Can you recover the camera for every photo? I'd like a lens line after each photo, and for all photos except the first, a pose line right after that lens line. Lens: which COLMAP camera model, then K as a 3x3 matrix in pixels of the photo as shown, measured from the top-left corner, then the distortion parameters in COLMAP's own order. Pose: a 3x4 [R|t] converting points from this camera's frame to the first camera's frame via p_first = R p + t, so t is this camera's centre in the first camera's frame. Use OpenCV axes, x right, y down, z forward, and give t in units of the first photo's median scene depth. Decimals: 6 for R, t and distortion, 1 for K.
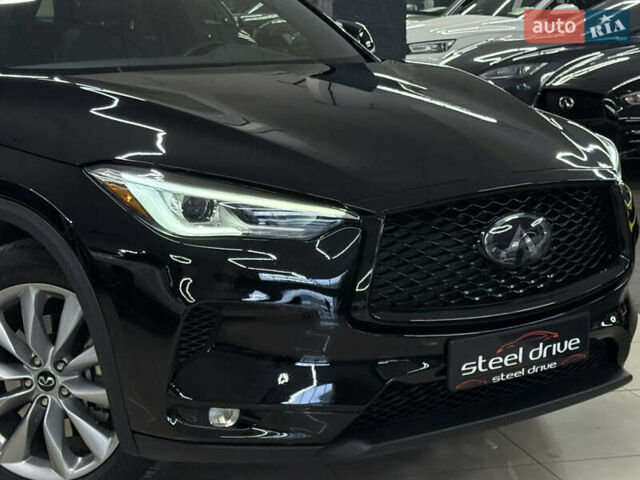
lens RADIAL K [[1382.3, 0, 316.2], [0, 1382.3, 238.9], [0, 0, 1]] dist [0.099939, 0.000000]
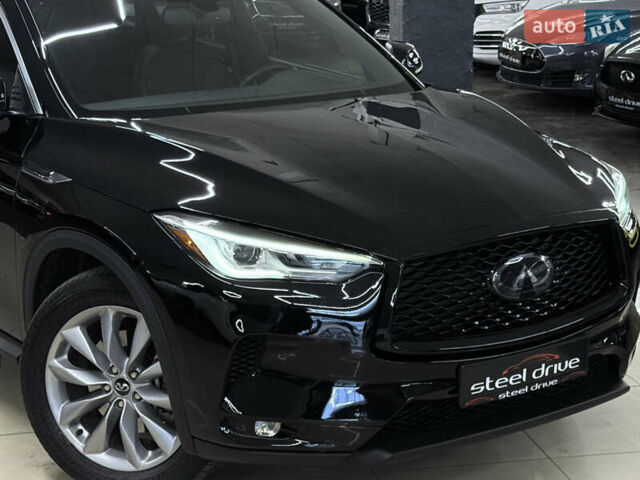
lens RADIAL K [[1382.3, 0, 322.7], [0, 1382.3, 237.0], [0, 0, 1]] dist [0.099939, 0.000000]
pose [[0.998162, 0.012633, -0.059274, 0.045868], [-0.009442, 0.998507, 0.053807, -0.093097], [0.059865, -0.053149, 0.996791, -0.164829]]
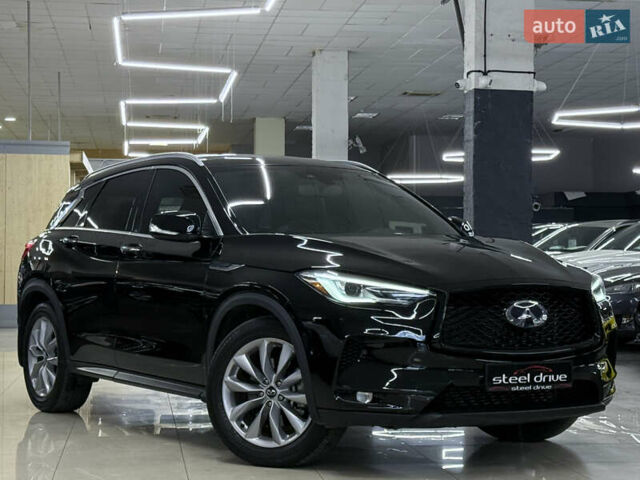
lens RADIAL K [[1382.3, 0, 318.0], [0, 1382.3, 240.7], [0, 0, 1]] dist [0.099939, 0.000000]
pose [[0.991327, -0.000143, -0.131415, 0.112498], [-0.024337, 0.982502, -0.184654, 0.250215], [0.129142, 0.186251, 0.973978, -0.847912]]
